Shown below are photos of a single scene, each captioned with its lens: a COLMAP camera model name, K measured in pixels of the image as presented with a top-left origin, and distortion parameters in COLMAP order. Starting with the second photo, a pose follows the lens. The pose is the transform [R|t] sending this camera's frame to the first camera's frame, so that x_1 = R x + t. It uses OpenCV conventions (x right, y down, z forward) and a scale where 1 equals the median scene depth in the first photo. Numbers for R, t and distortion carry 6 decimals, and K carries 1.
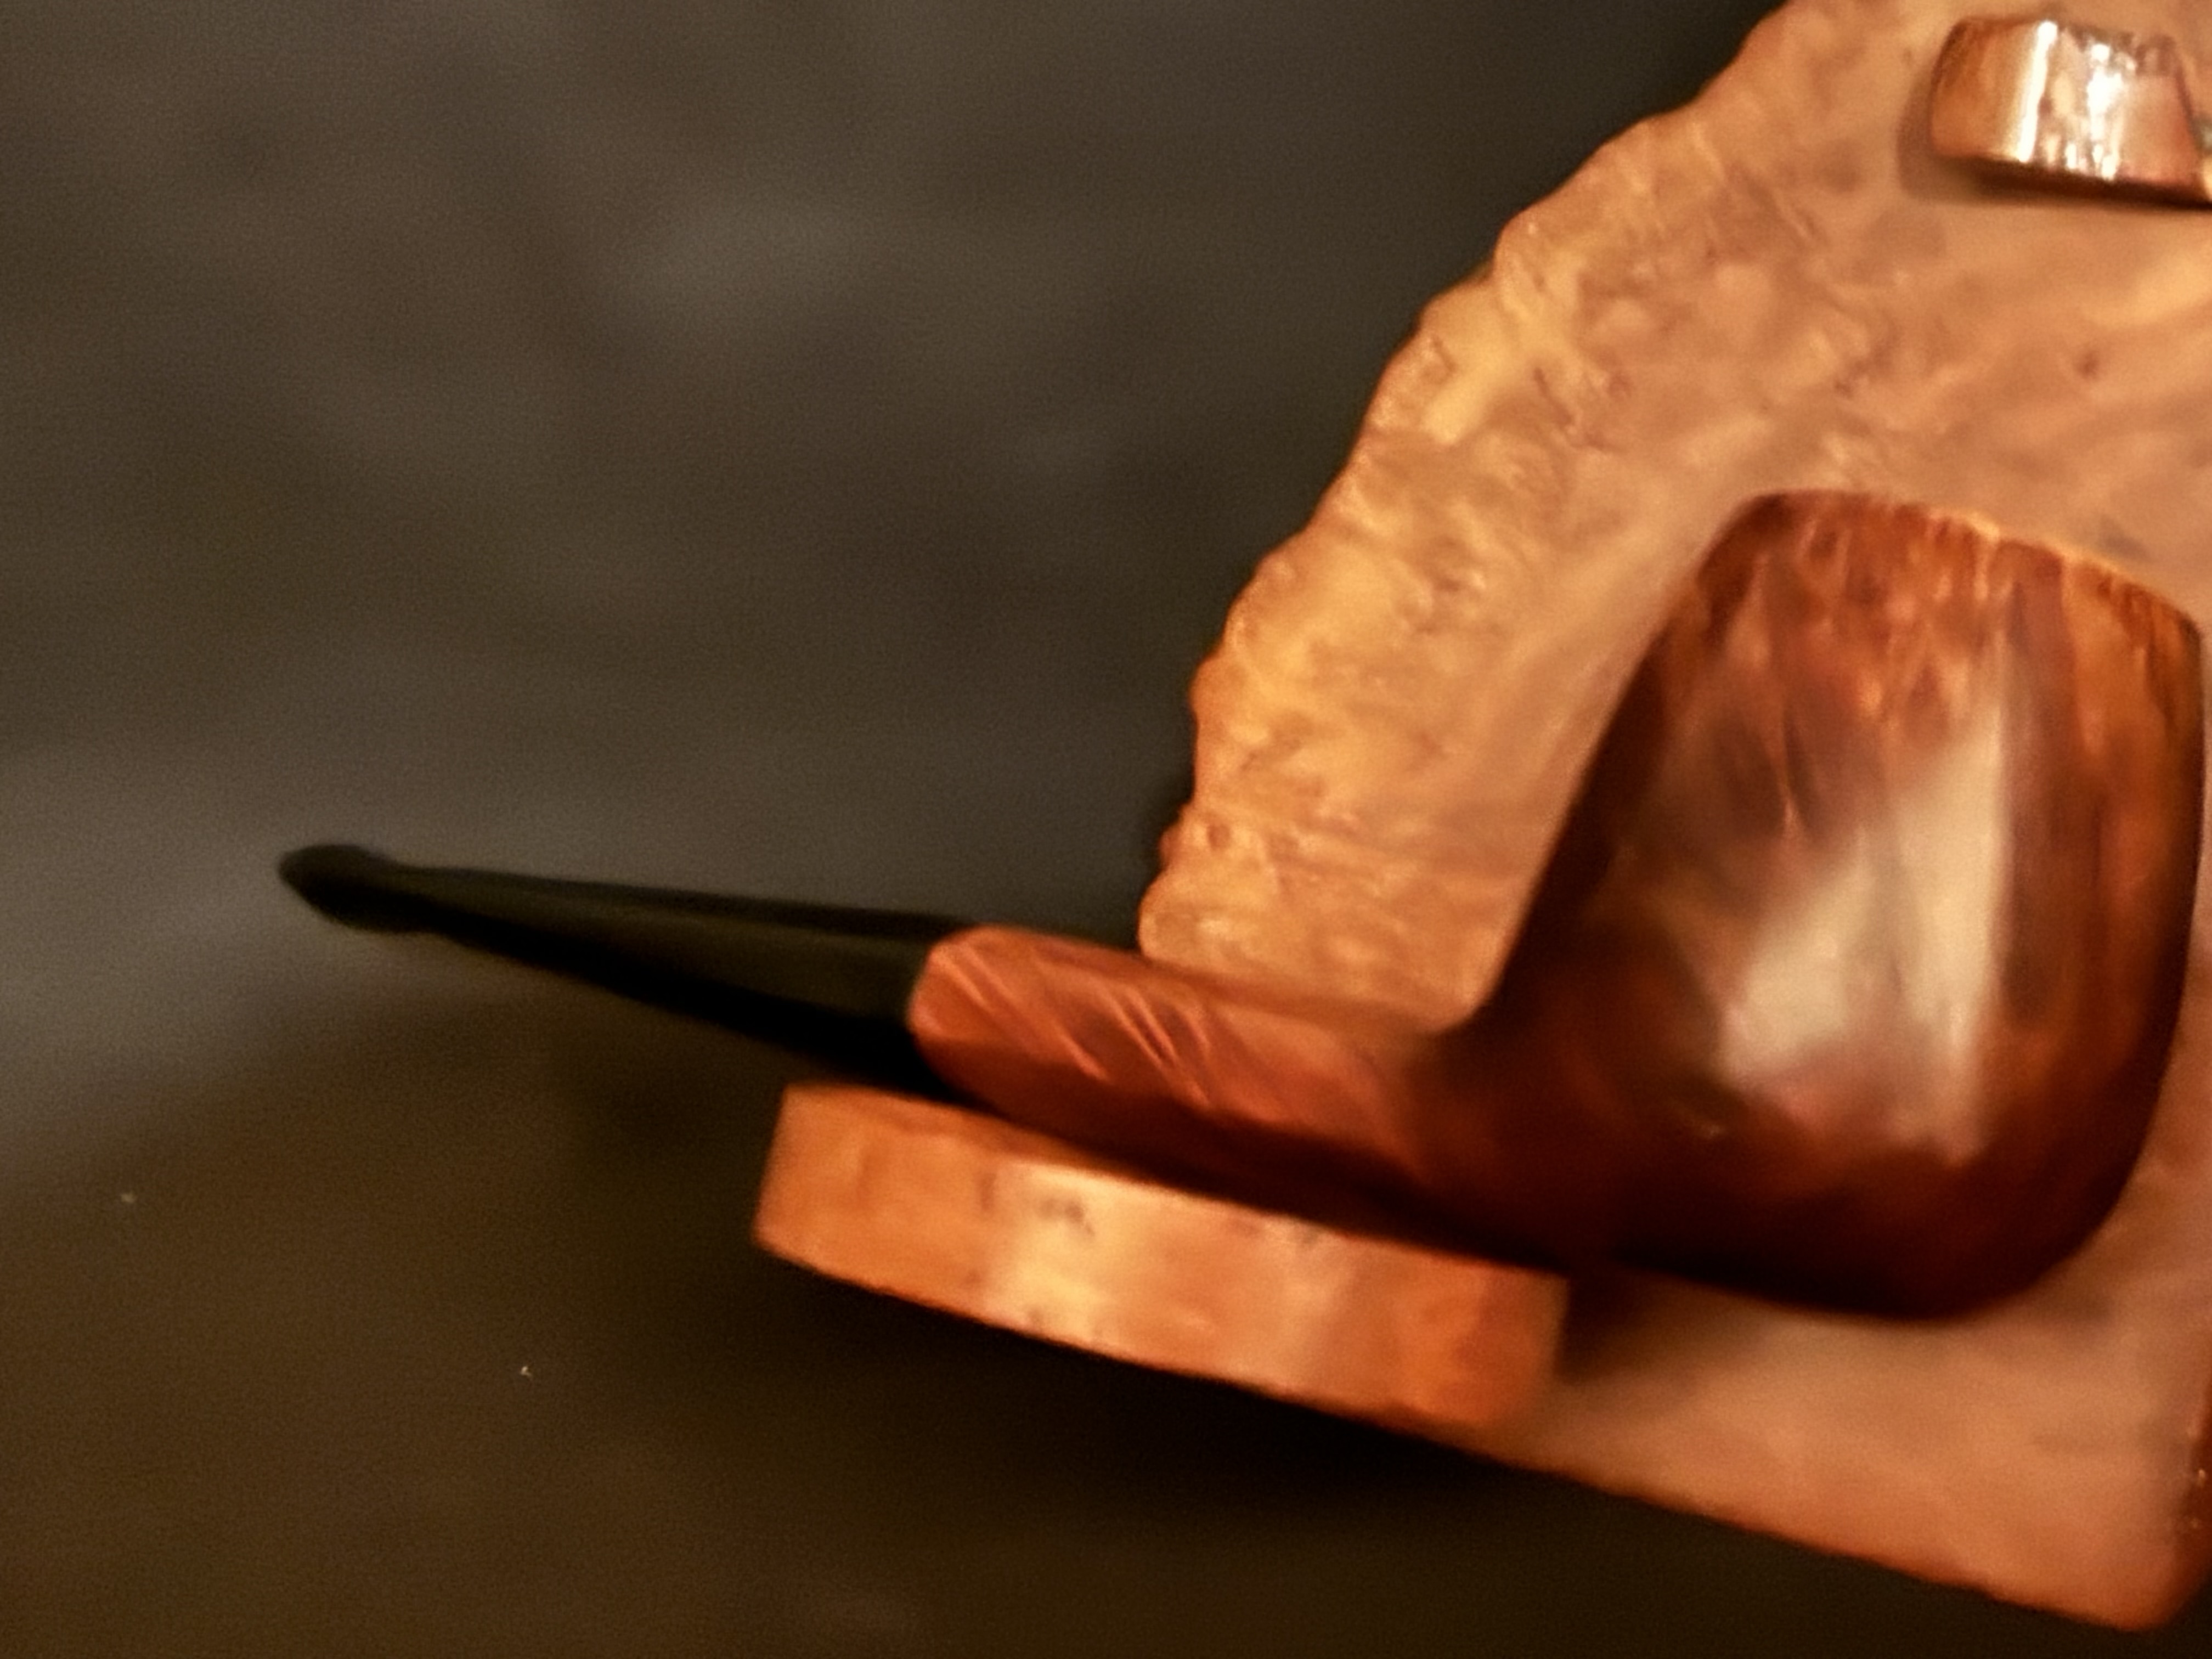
lens RADIAL K [[3924.4, 0, 1112.6], [0, 3924.4, 817.1], [0, 0, 1]] dist [0.083234, 0.000000]
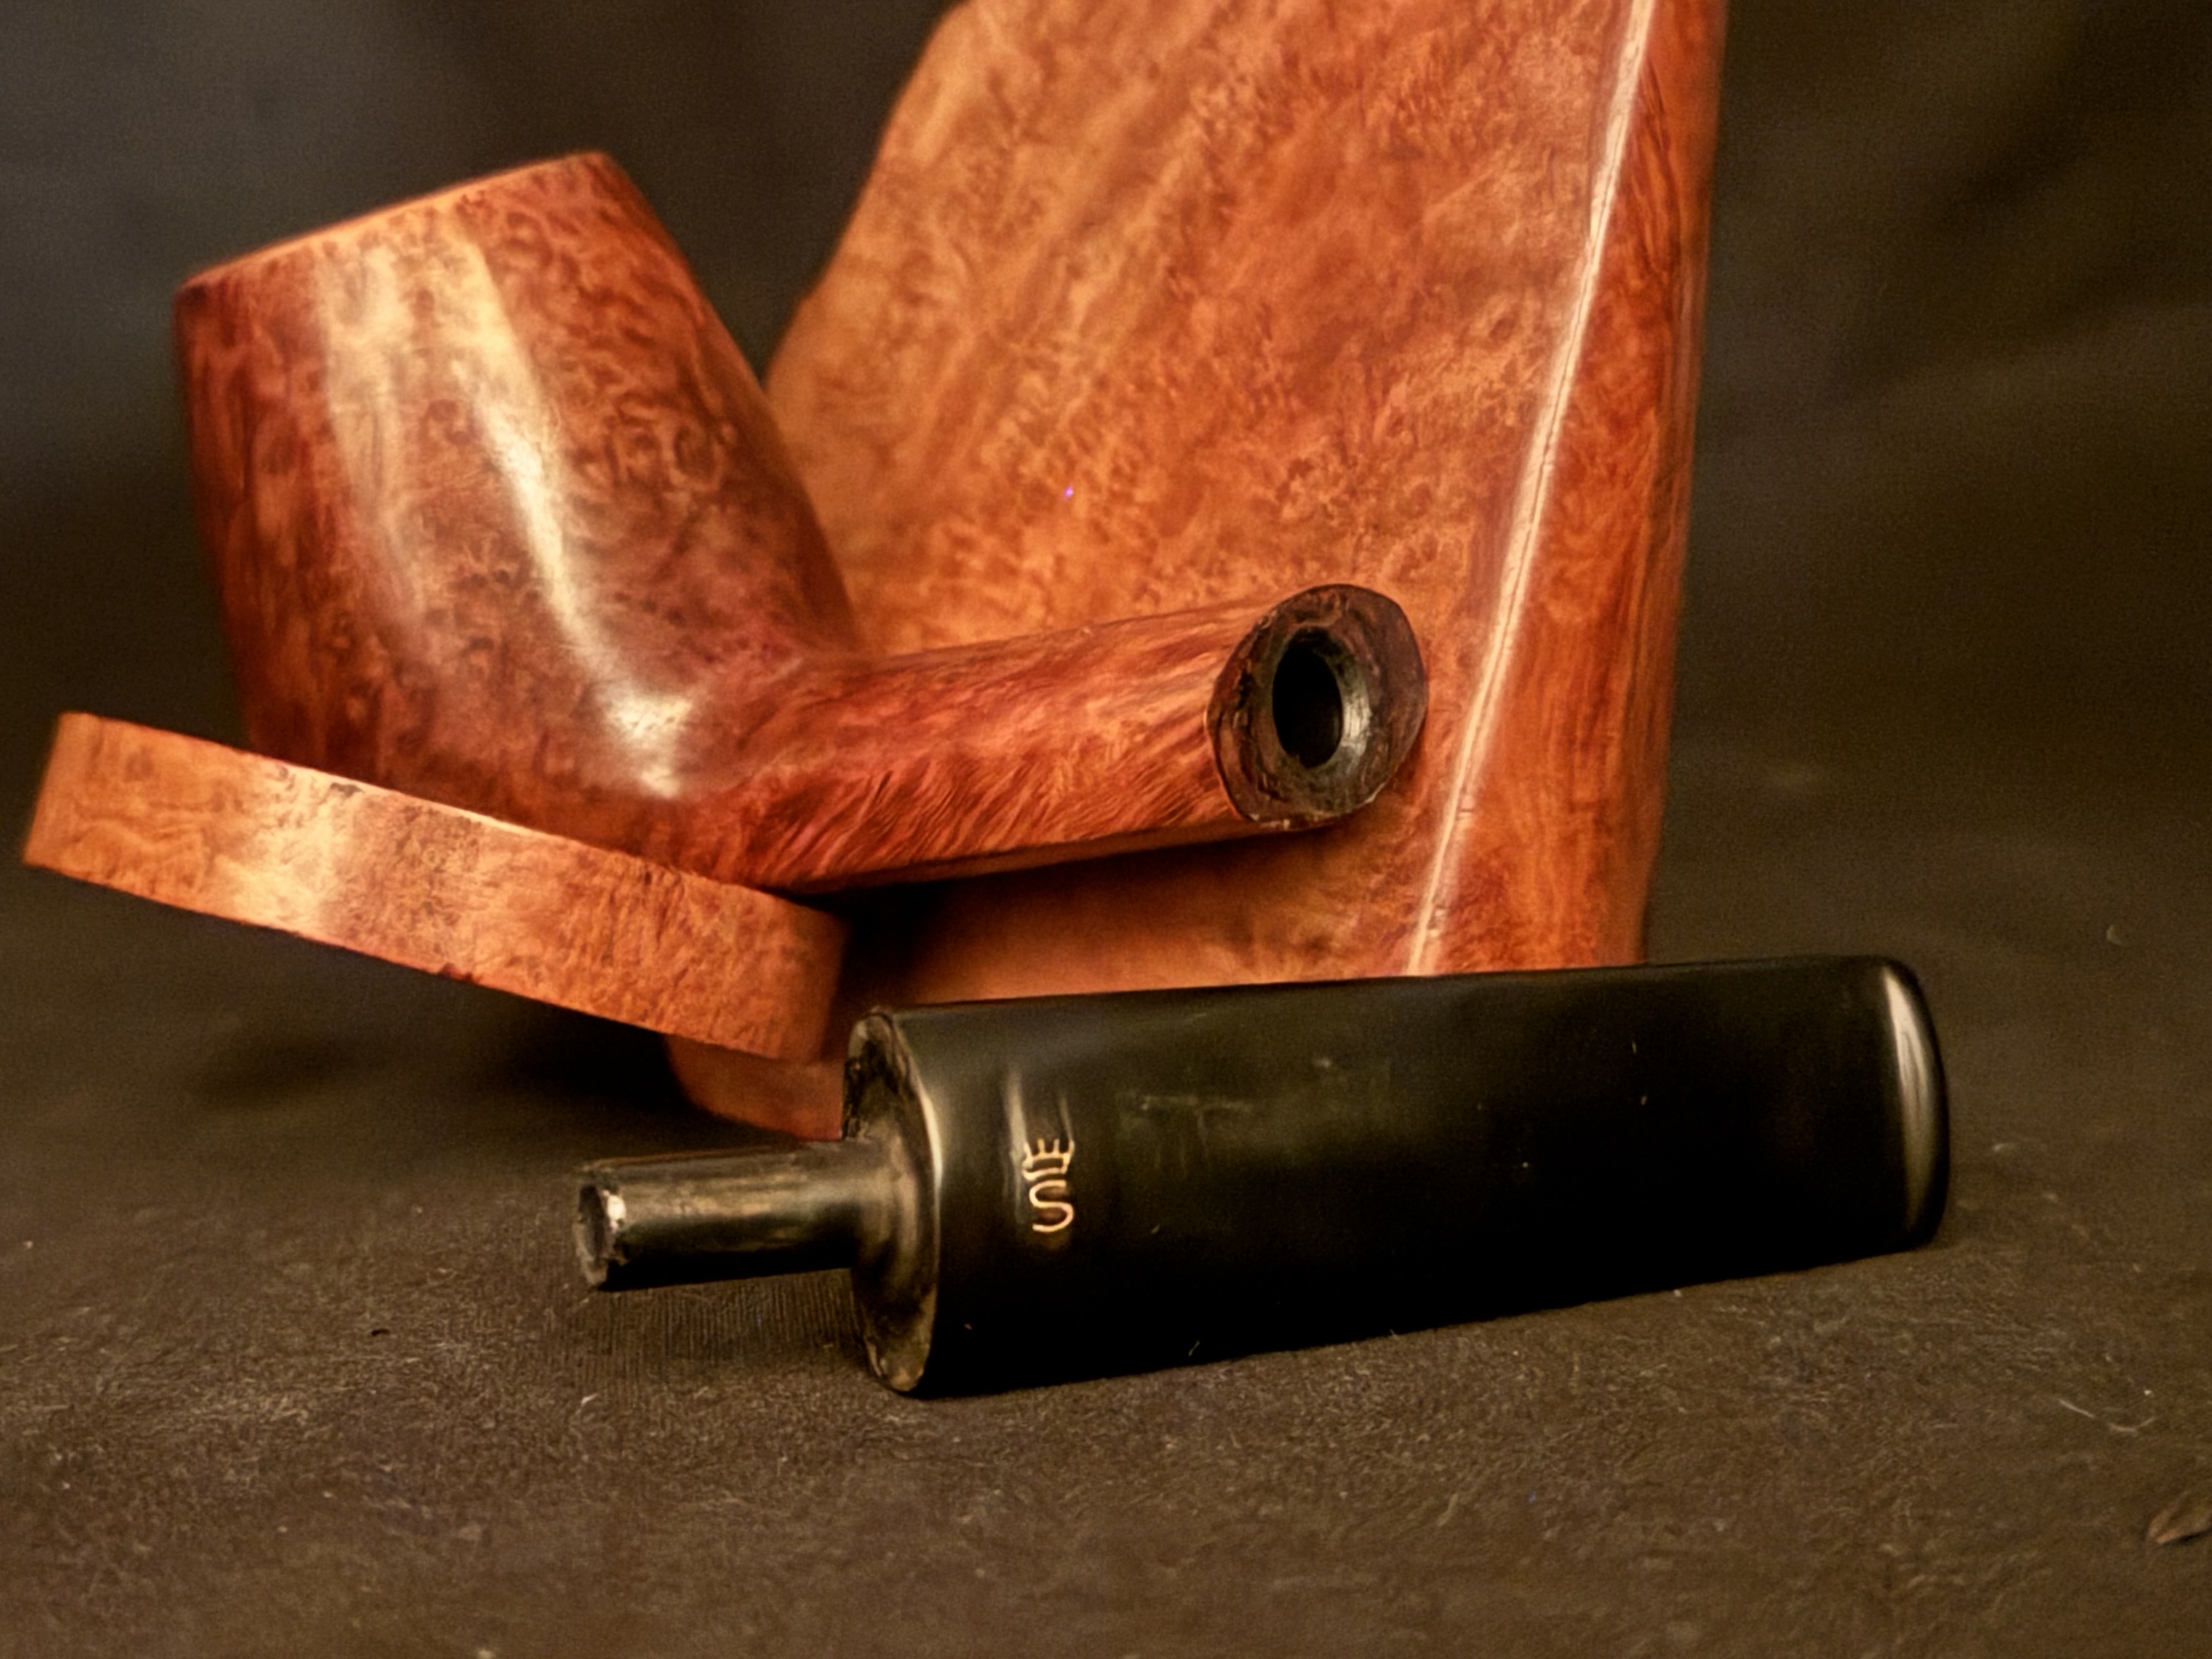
lens RADIAL K [[3818.4, 0, 1113.2], [0, 3818.4, 830.4], [0, 0, 1]] dist [0.002255, 0.000000]
pose [[0.929178, -0.016025, -0.369284, 0.493506], [-0.029988, 0.992498, -0.118525, 0.190204], [0.368413, 0.121205, 0.921727, 0.147110]]
